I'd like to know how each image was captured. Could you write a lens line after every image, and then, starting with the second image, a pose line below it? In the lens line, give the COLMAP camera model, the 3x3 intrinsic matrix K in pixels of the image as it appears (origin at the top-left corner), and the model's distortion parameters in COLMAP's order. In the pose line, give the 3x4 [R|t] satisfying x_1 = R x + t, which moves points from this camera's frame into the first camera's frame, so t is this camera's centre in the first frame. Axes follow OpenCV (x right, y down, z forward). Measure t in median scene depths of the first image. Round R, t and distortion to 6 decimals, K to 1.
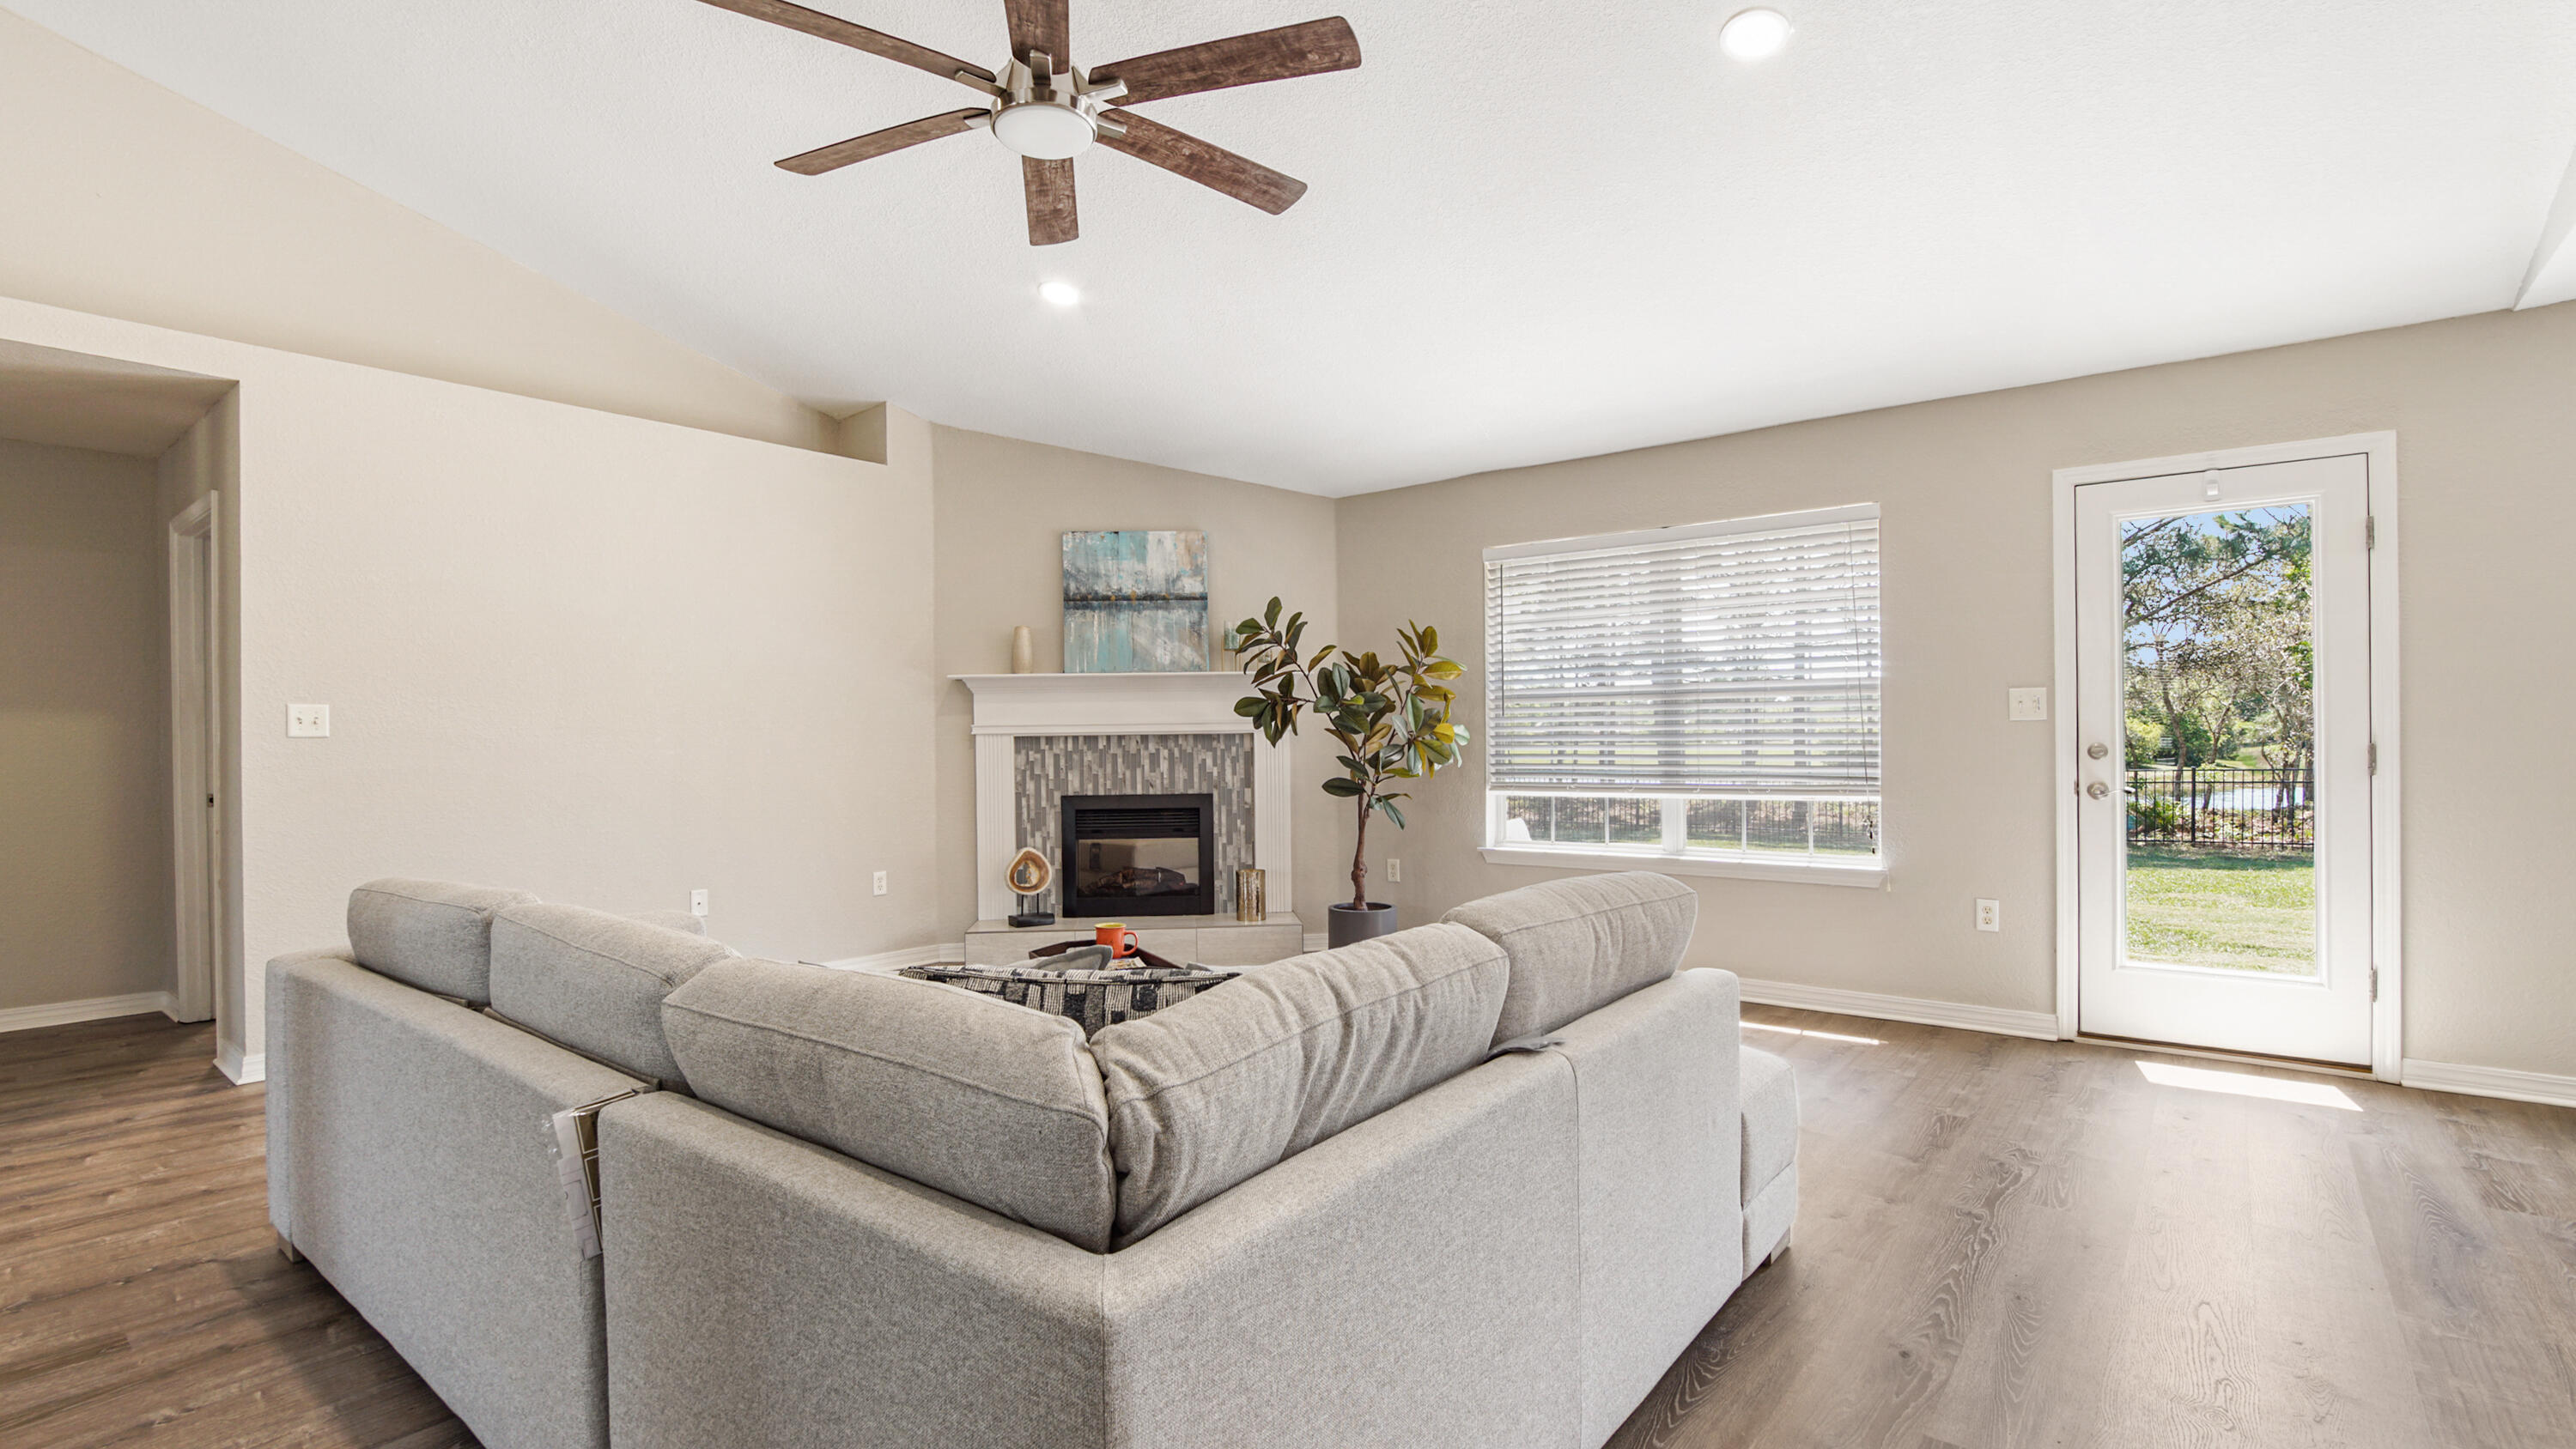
lens RADIAL K [[1177.6, 0, 1298.5], [0, 1177.6, 727.7], [0, 0, 1]] dist [-0.025193, 0.001842]
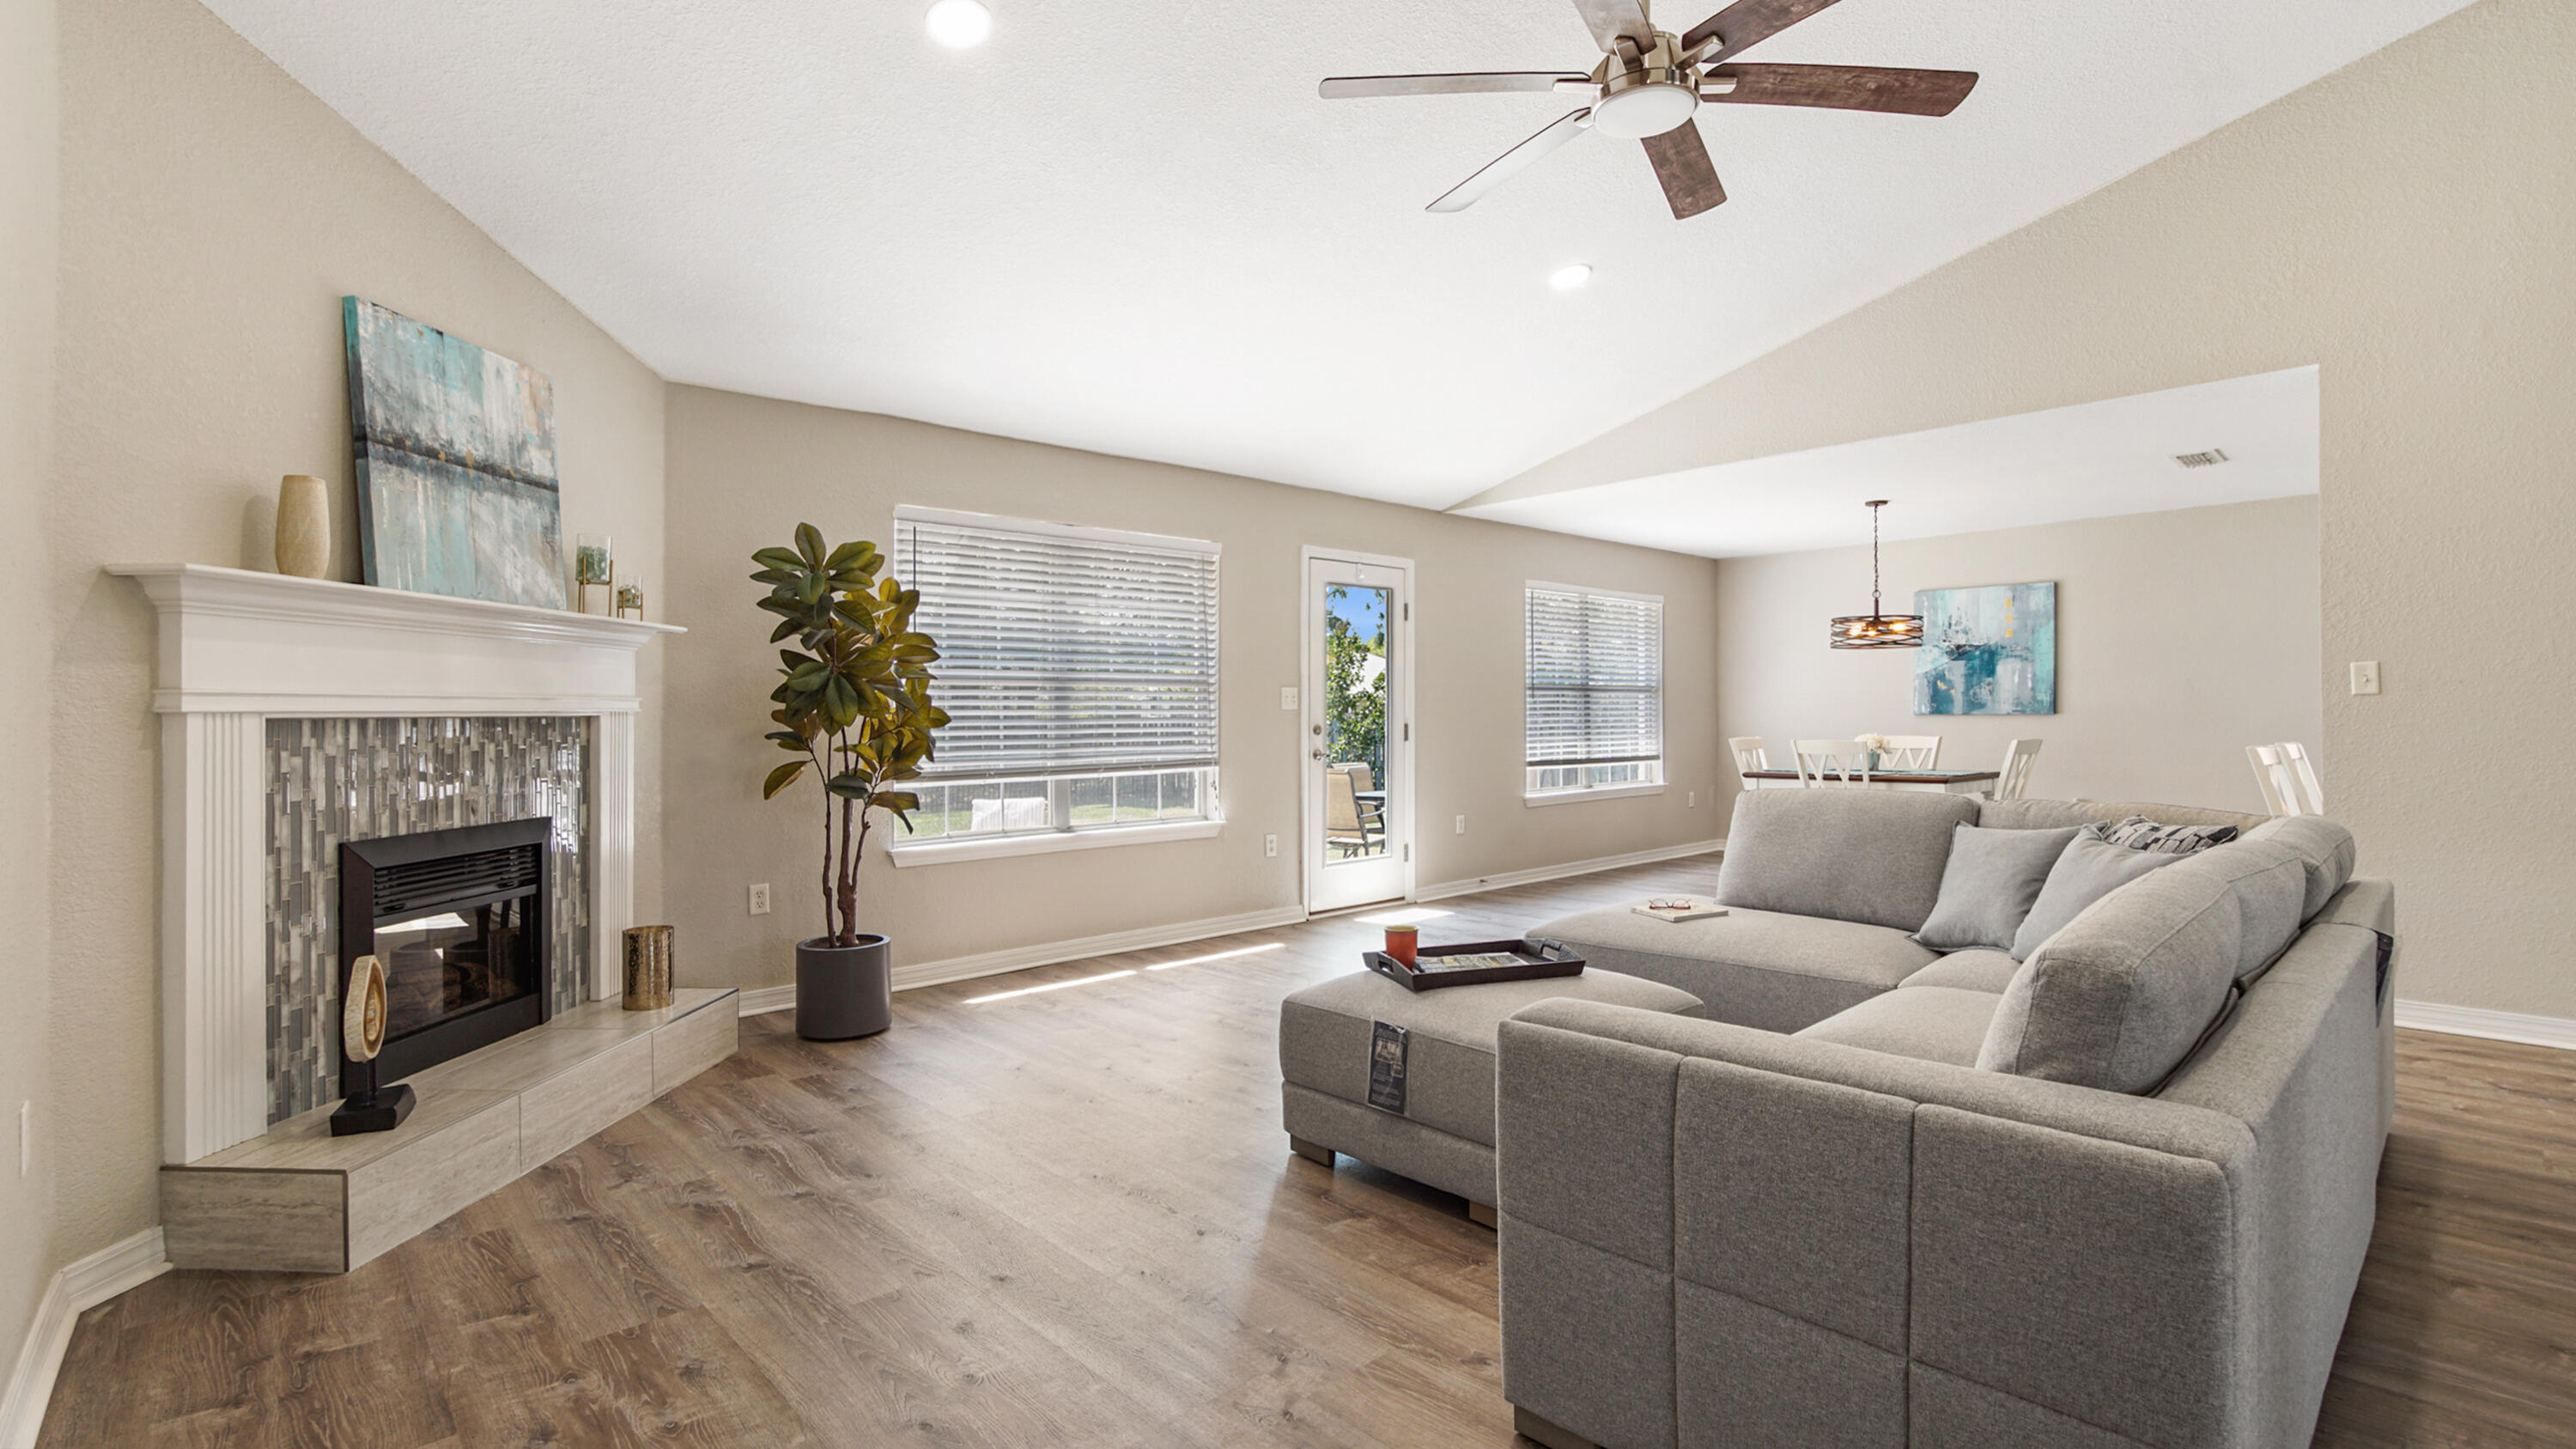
lens RADIAL K [[1177.9, 0, 1263.3], [0, 1177.9, 711.8], [0, 0, 1]] dist [-0.025193, 0.001842]
pose [[0.167934, 0.014655, 0.985689, -0.602419], [0.006264, 0.999853, -0.015933, 0.014350], [-0.985778, 0.008850, 0.167817, 0.551270]]
